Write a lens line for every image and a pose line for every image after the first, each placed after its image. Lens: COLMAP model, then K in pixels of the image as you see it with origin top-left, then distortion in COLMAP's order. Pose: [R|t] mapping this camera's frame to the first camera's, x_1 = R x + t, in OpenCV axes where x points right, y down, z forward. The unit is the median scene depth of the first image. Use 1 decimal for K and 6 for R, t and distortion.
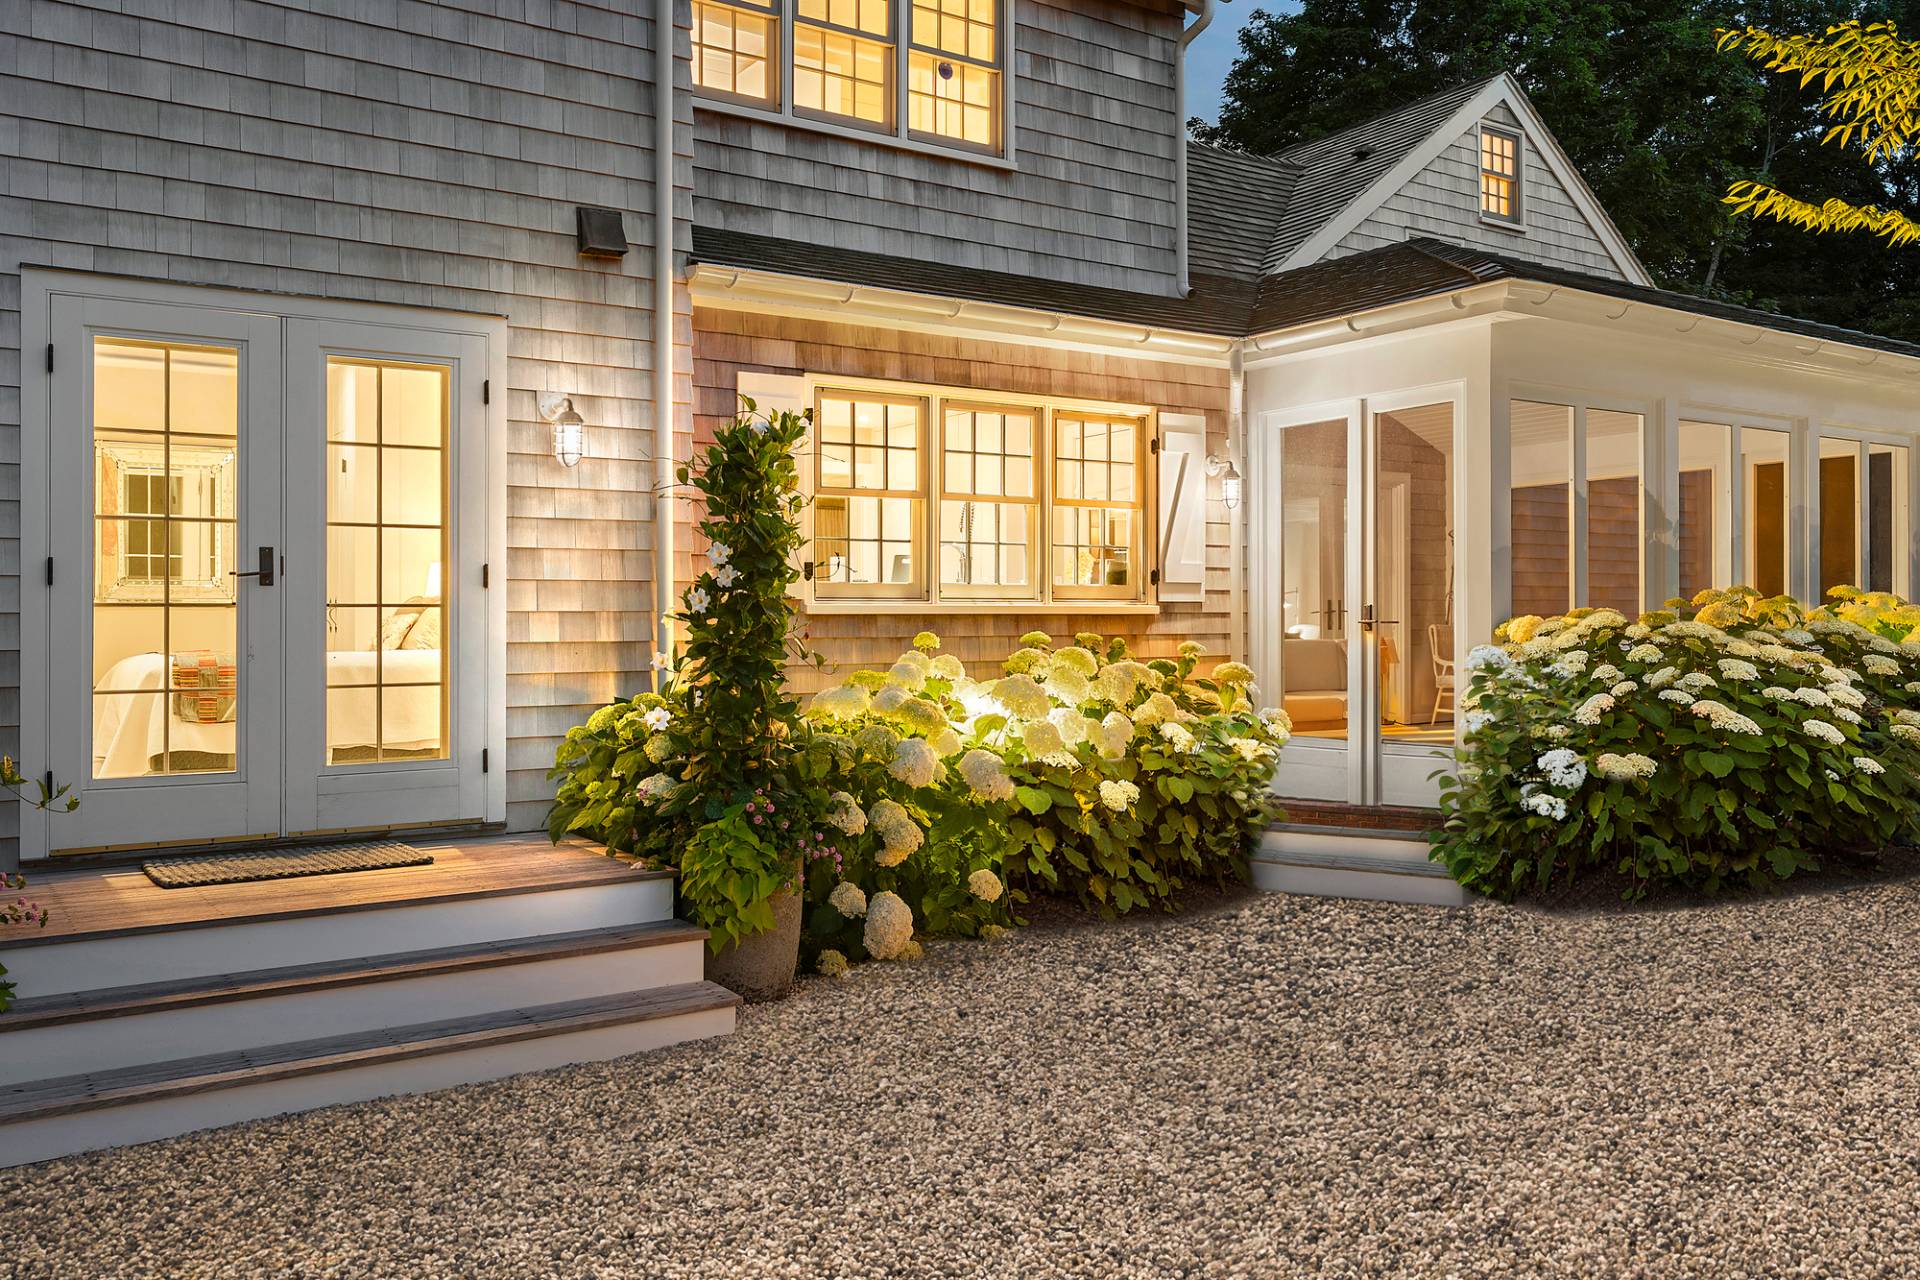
lens RADIAL K [[1510.9, 0, 960.0], [0, 1510.9, 640.0], [0, 0, 1]] dist [0.004675, 0.001693]
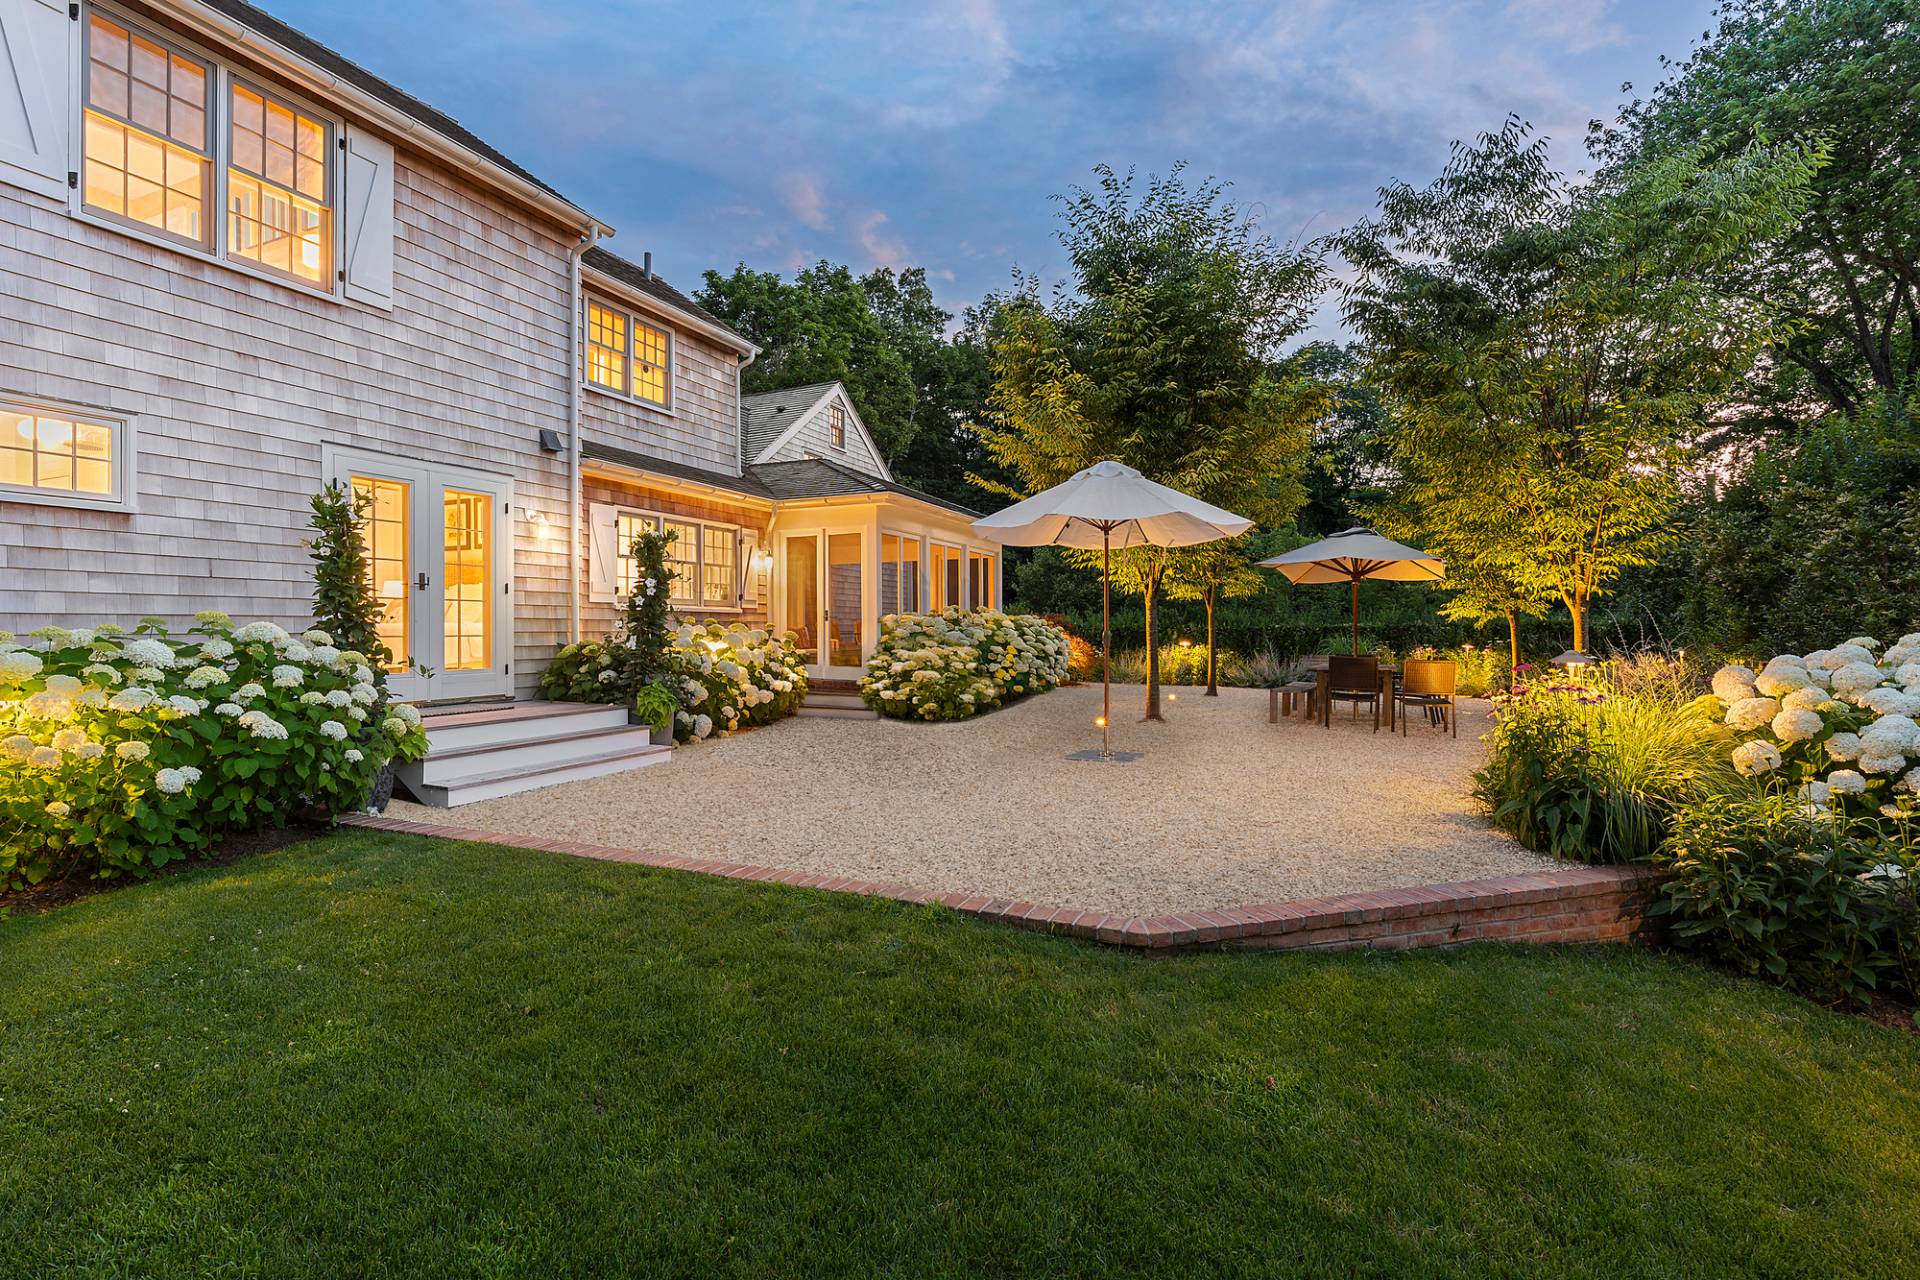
lens RADIAL K [[900.9, 0, 960.8], [0, 900.9, 628.9], [0, 0, 1]] dist [0.000053, 0.000624]
pose [[0.840277, 0.003740, 0.542144, -0.358971], [0.006048, 0.999849, -0.016272, 0.033907], [-0.542123, 0.016952, 0.840128, -0.386360]]
